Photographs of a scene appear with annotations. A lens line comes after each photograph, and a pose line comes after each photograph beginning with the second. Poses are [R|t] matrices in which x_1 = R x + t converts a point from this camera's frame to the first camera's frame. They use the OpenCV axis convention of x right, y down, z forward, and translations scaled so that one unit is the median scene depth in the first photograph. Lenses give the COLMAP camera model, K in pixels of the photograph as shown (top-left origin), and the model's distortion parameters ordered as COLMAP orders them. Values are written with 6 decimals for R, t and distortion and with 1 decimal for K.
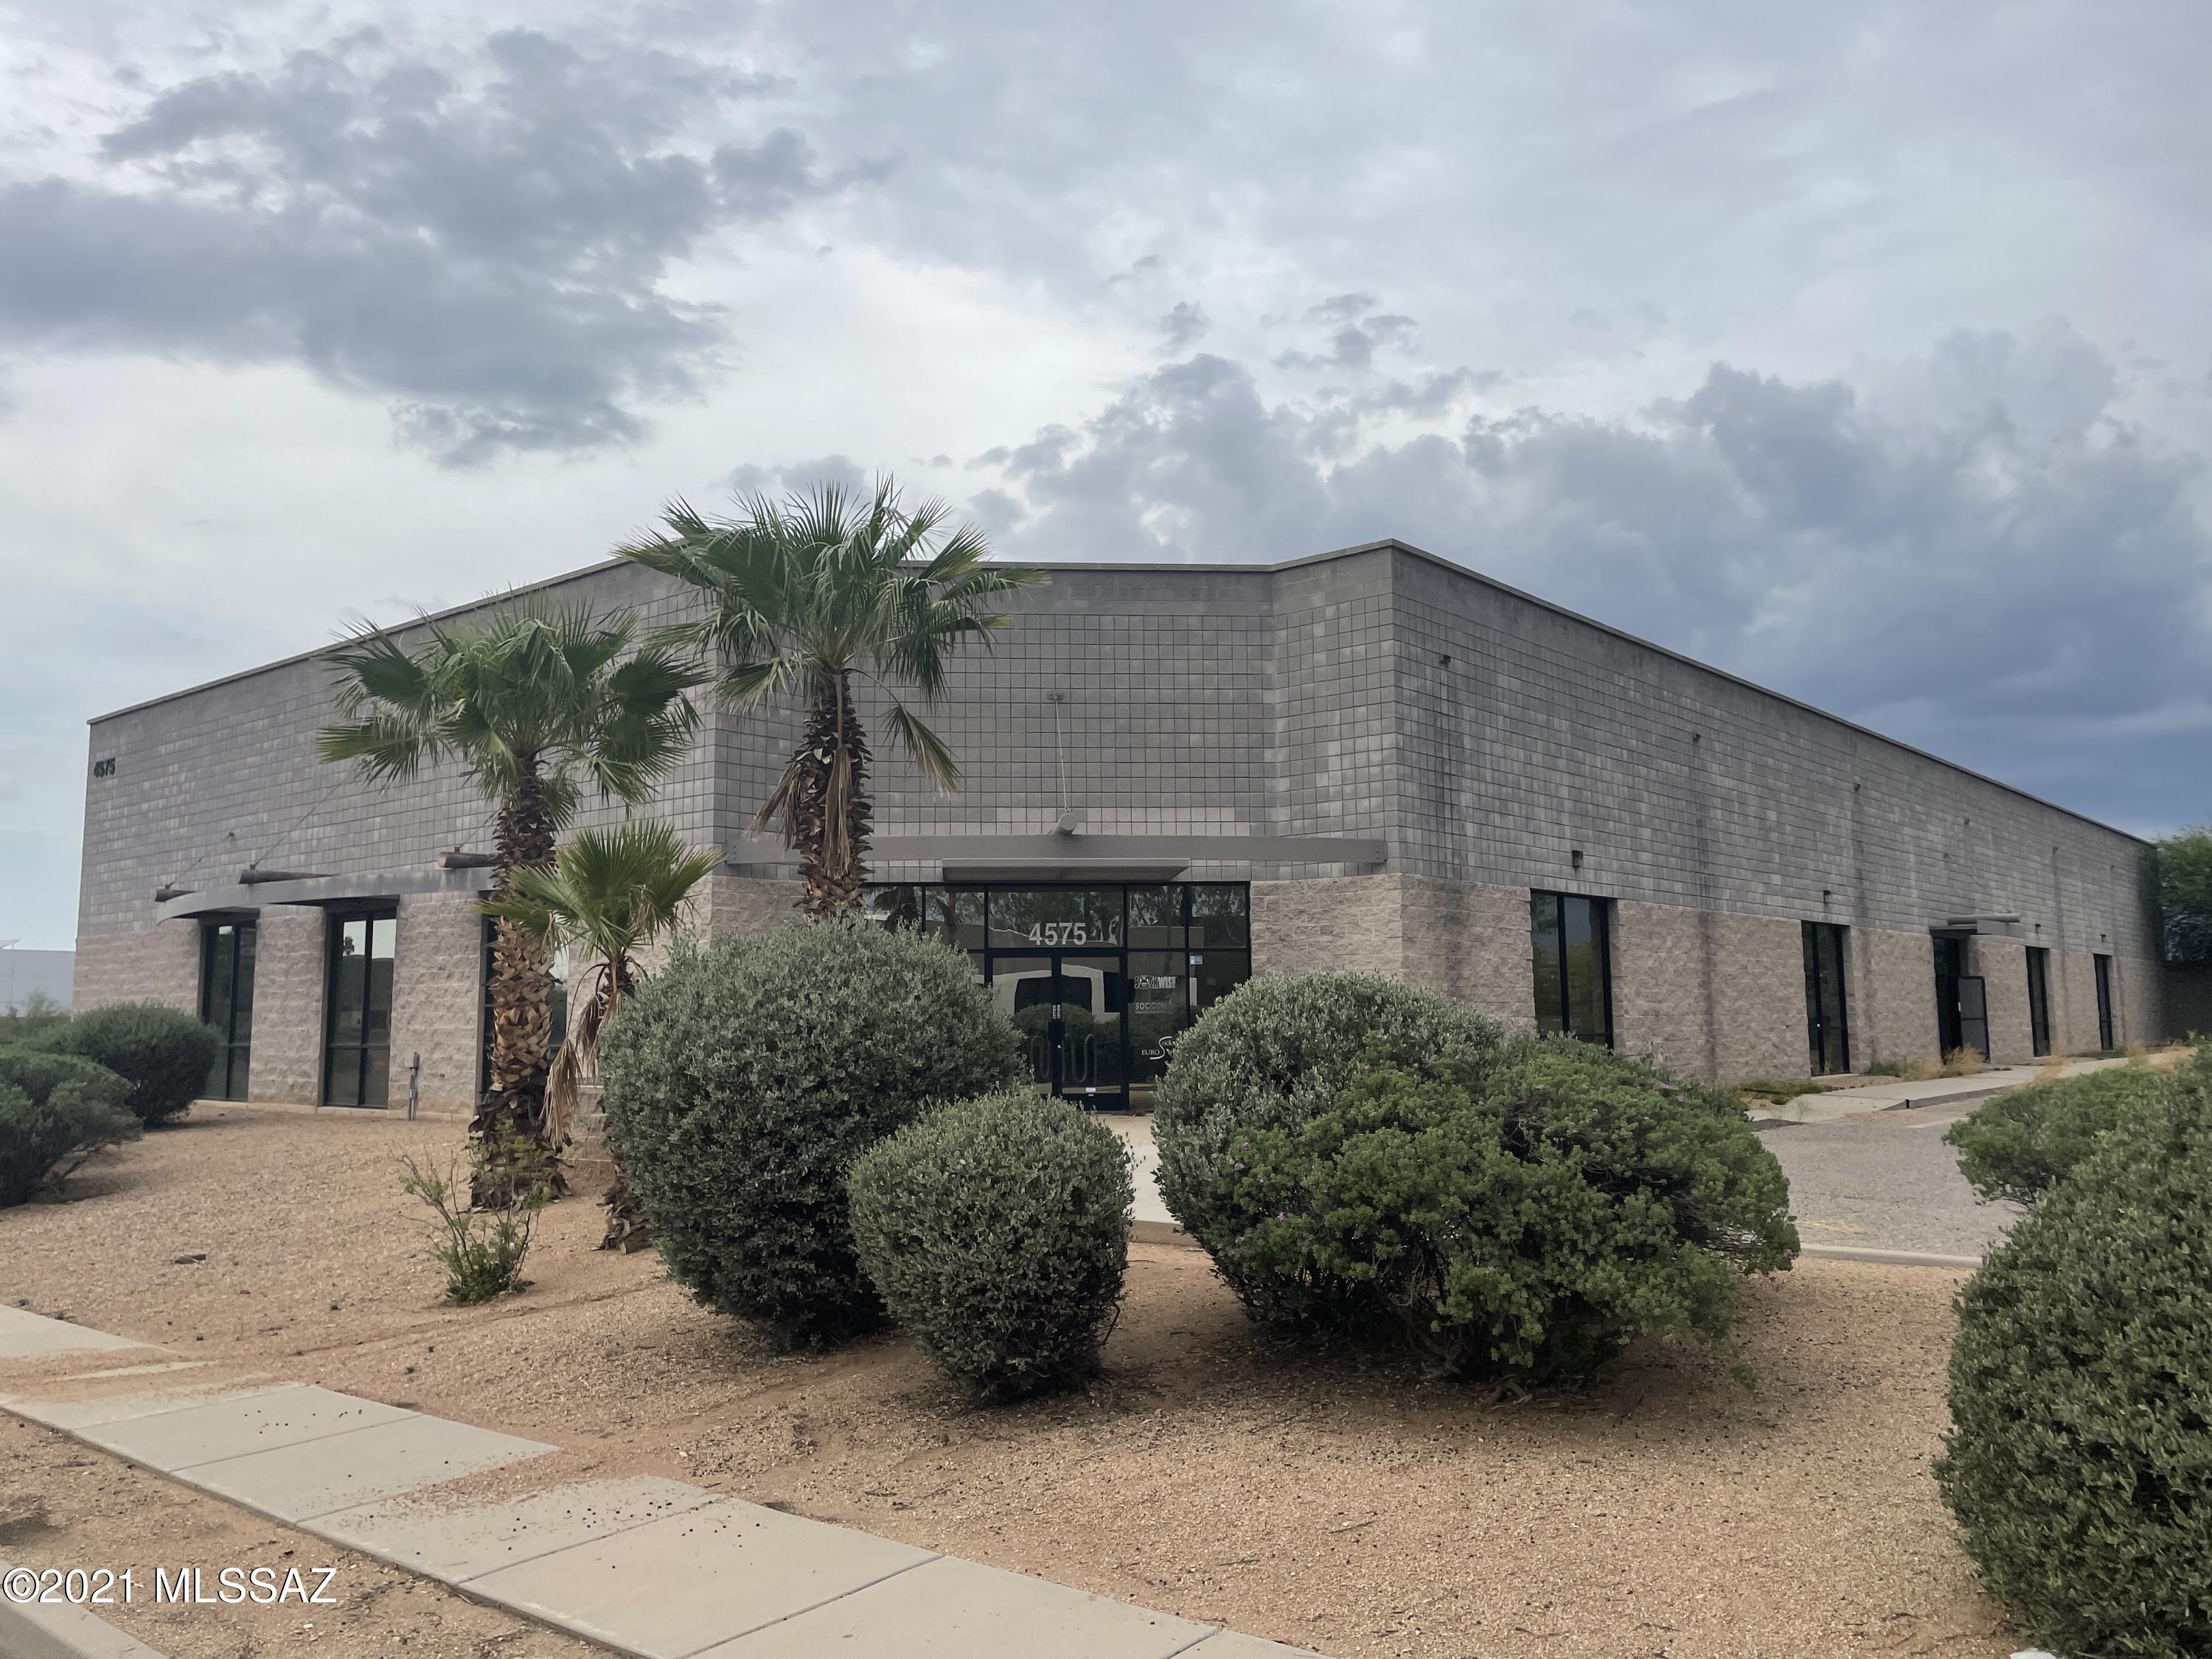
lens RADIAL K [[1654.3, 0, 1106.0], [0, 1654.3, 829.5], [0, 0, 1]] dist [0.072851, 0.000686]
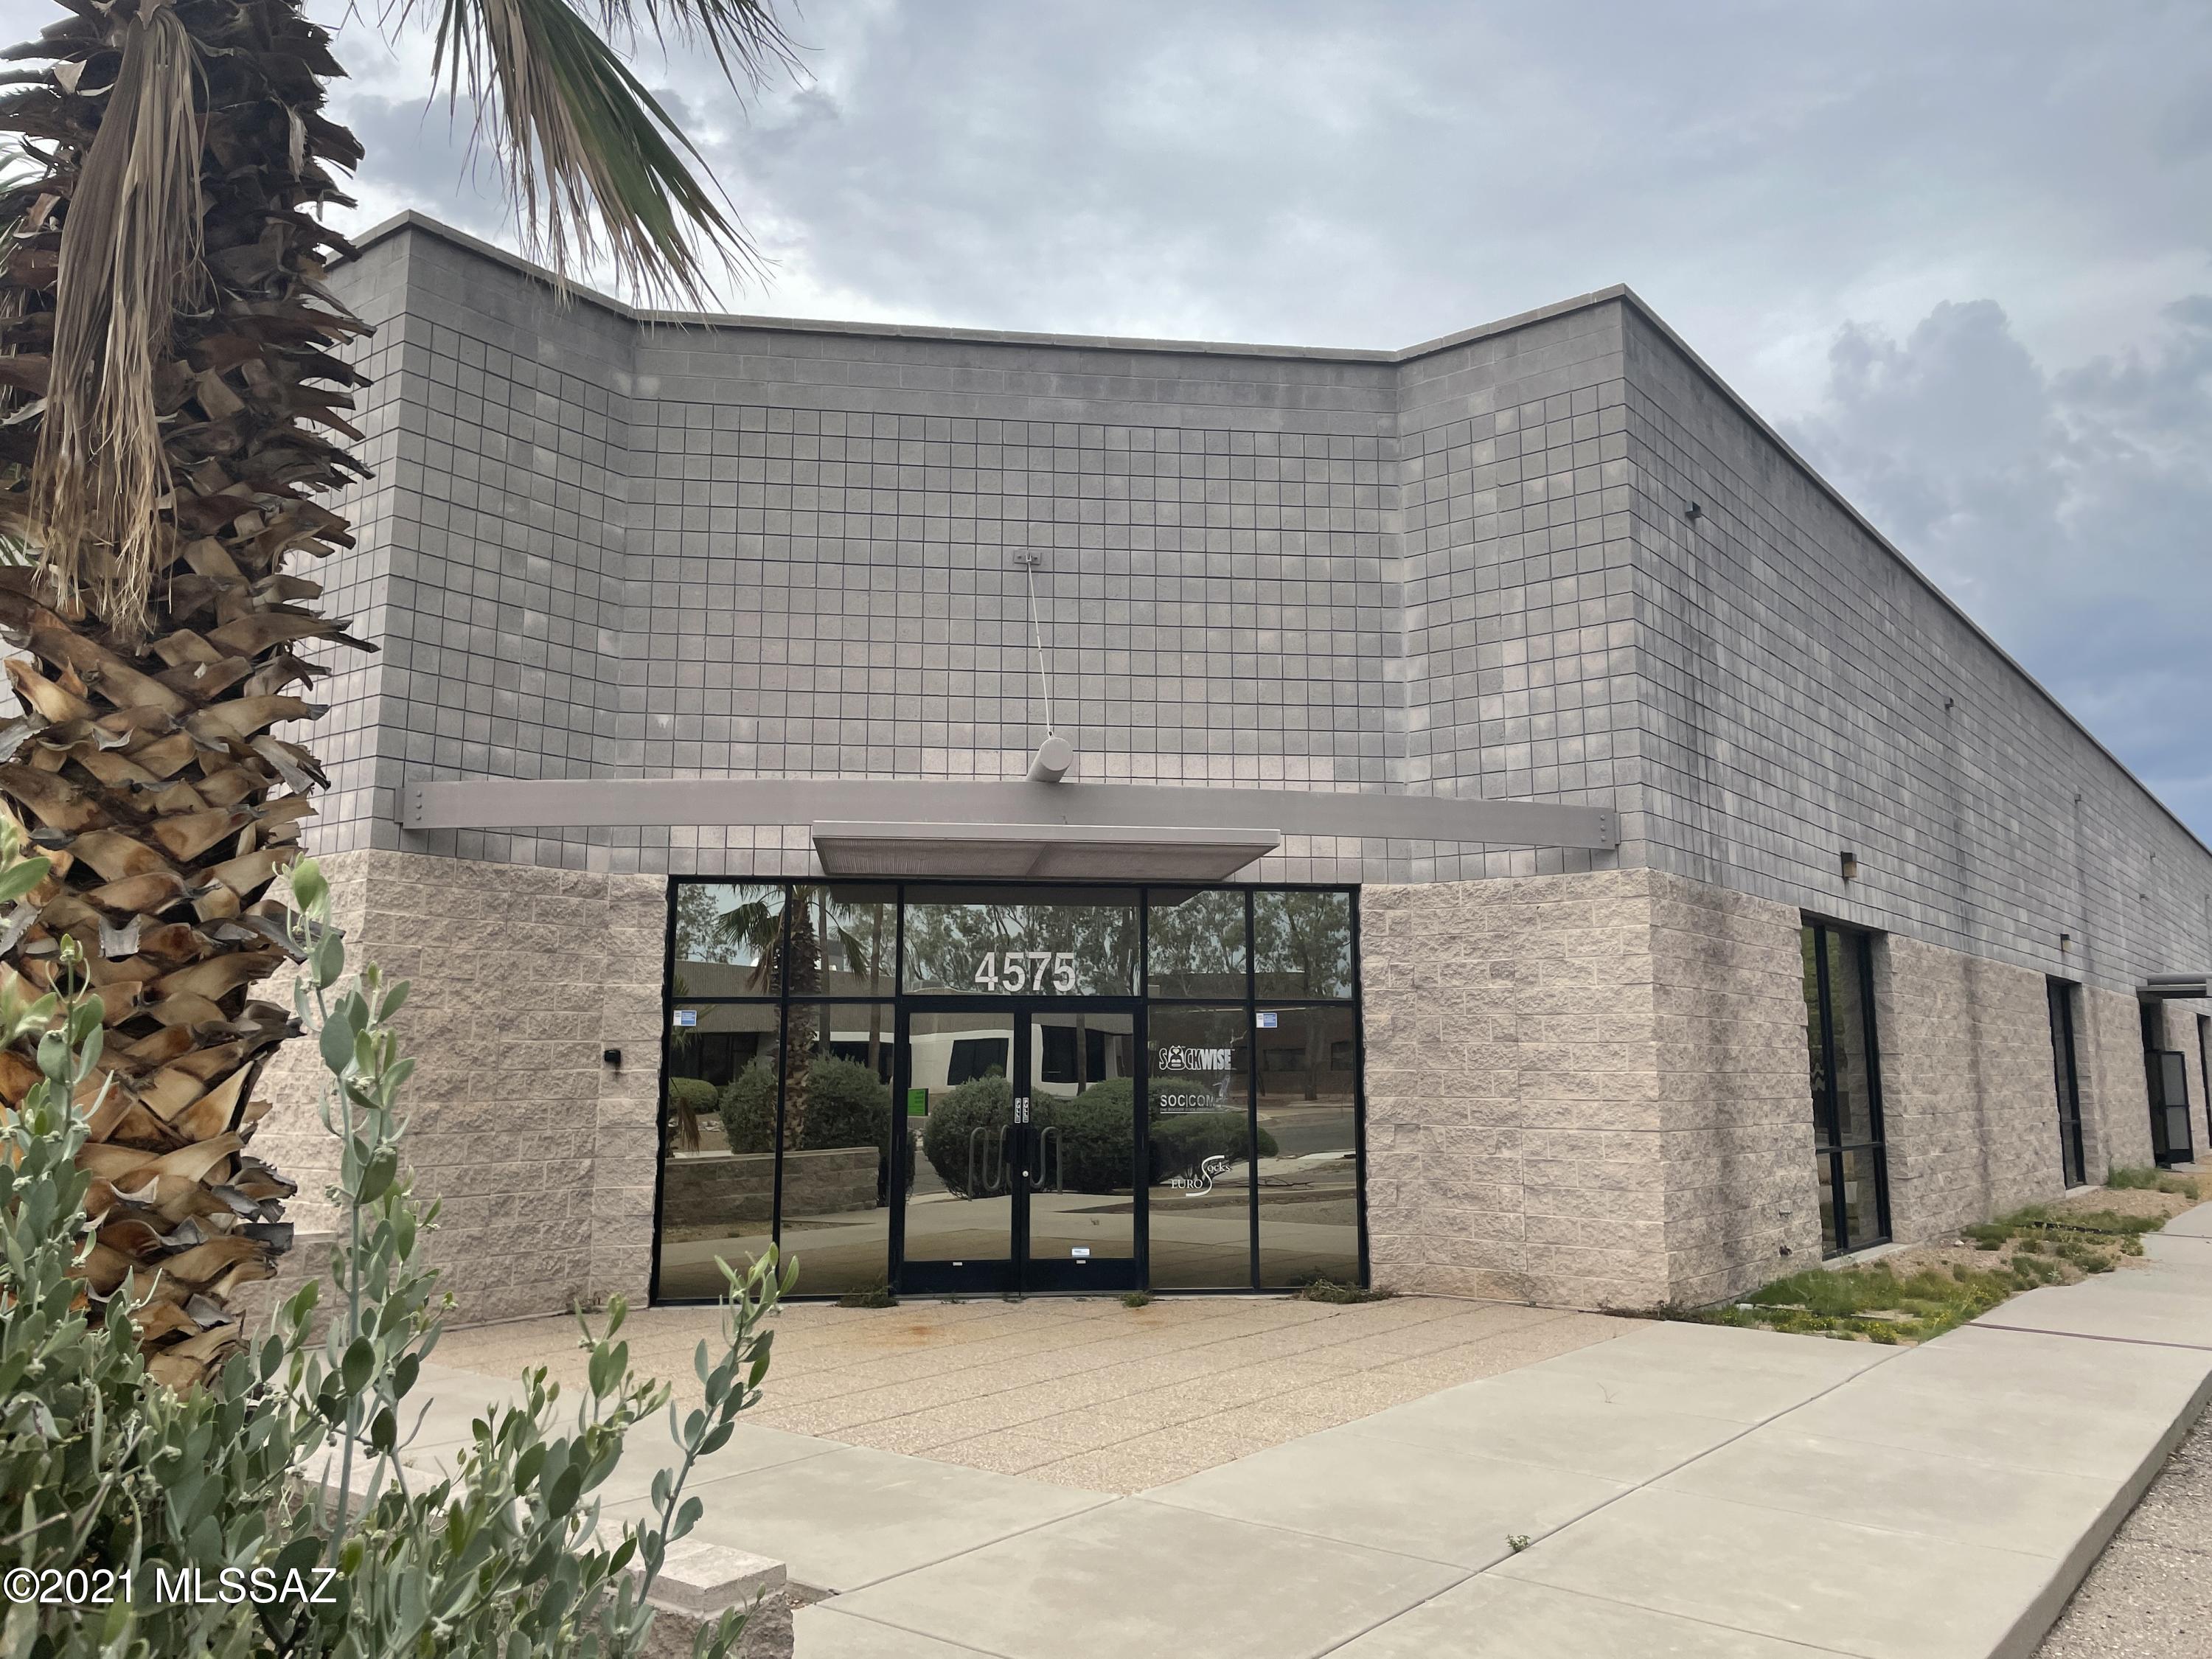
lens RADIAL K [[1654.3, 0, 1106.0], [0, 1654.3, 829.5], [0, 0, 1]] dist [0.072851, 0.000686]
pose [[0.999245, 0.014812, 0.035917, -0.022547], [-0.013601, 0.999339, -0.033727, 0.032698], [-0.036393, 0.033213, 0.998785, 0.422714]]
